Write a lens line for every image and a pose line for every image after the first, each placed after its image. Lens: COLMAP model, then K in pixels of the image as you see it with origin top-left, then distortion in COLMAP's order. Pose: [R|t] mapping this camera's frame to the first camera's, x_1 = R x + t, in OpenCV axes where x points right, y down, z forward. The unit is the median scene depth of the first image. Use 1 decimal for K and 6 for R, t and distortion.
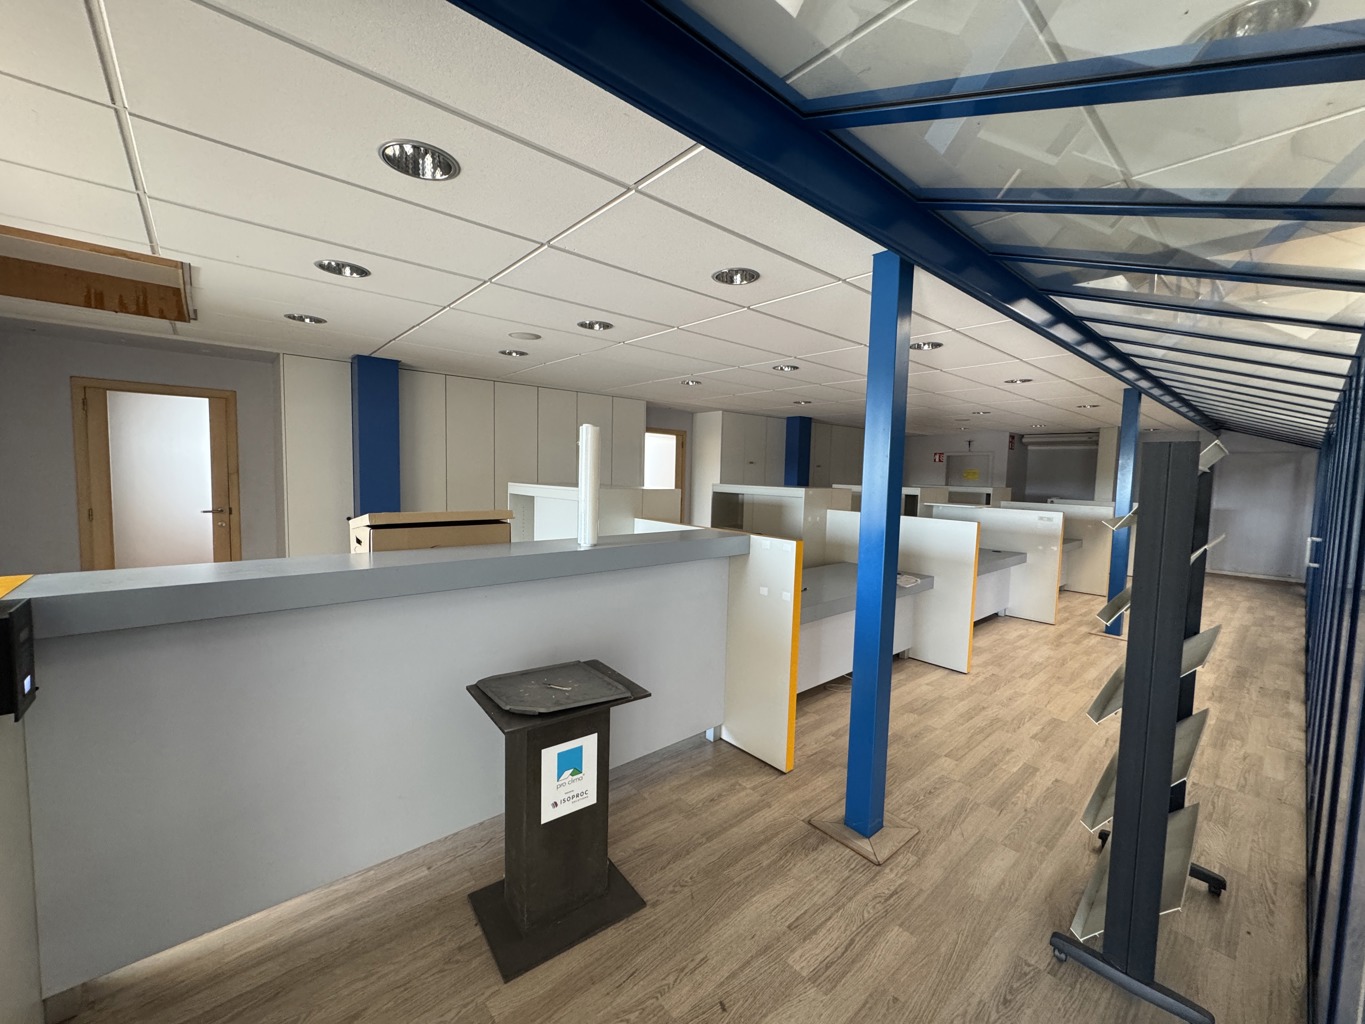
lens RADIAL K [[542.4, 0, 685.7], [0, 542.4, 510.3], [0, 0, 1]] dist [0.000992, 0.000184]
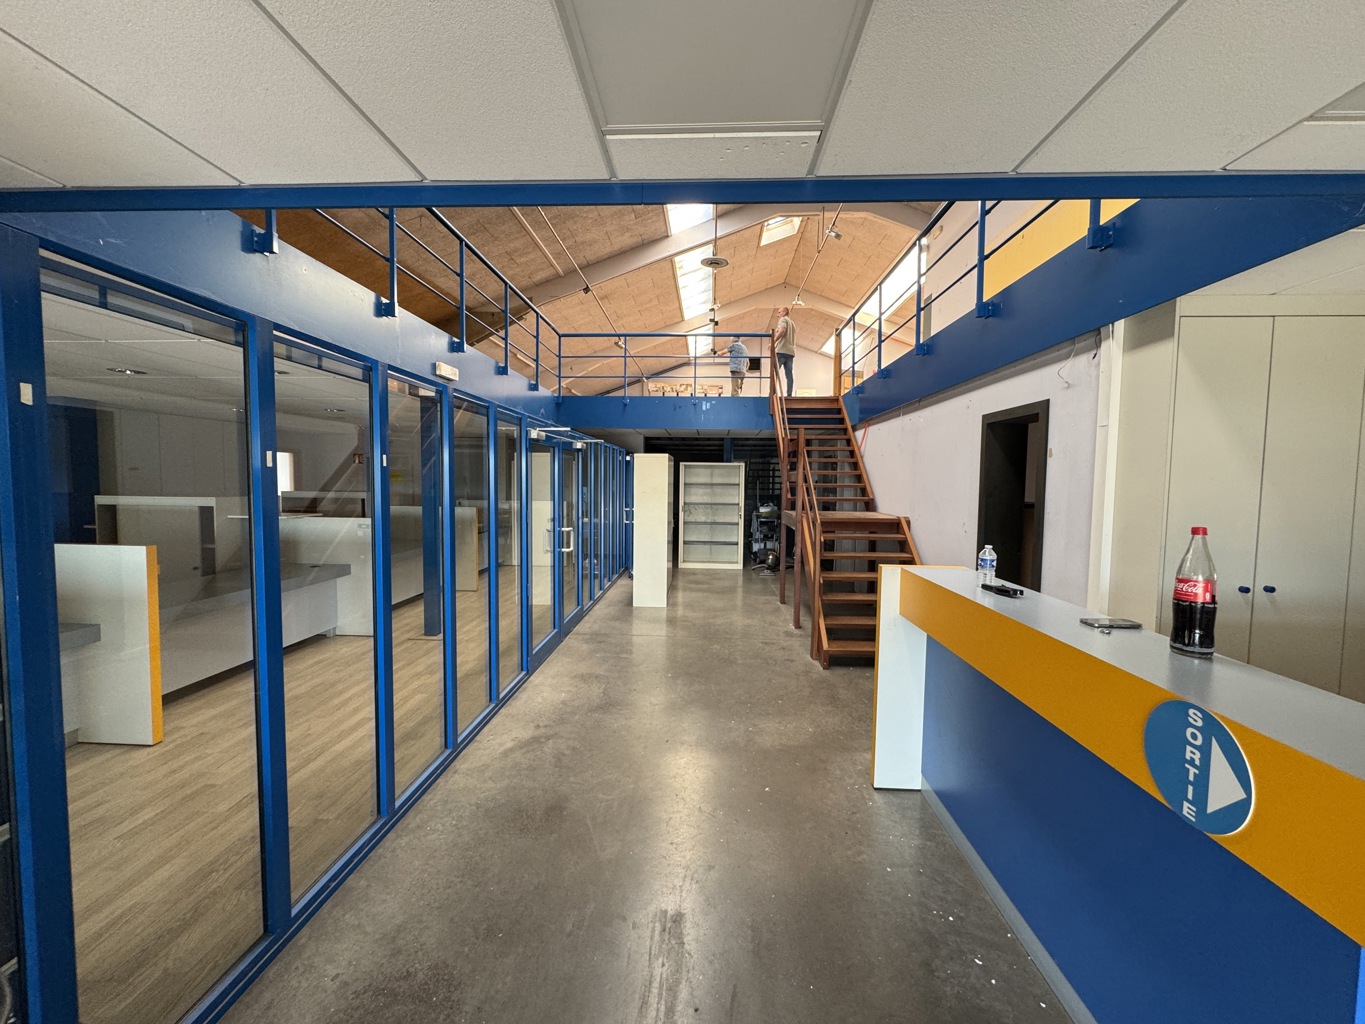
lens RADIAL K [[542.4, 0, 682.7], [0, 542.4, 512.5], [0, 0, 1]] dist [0.000992, 0.000184]
pose [[0.699349, -0.057082, 0.712498, 0.491504], [0.056028, 0.998117, 0.024970, -0.000774], [-0.712581, 0.022457, 0.701230, -0.062697]]
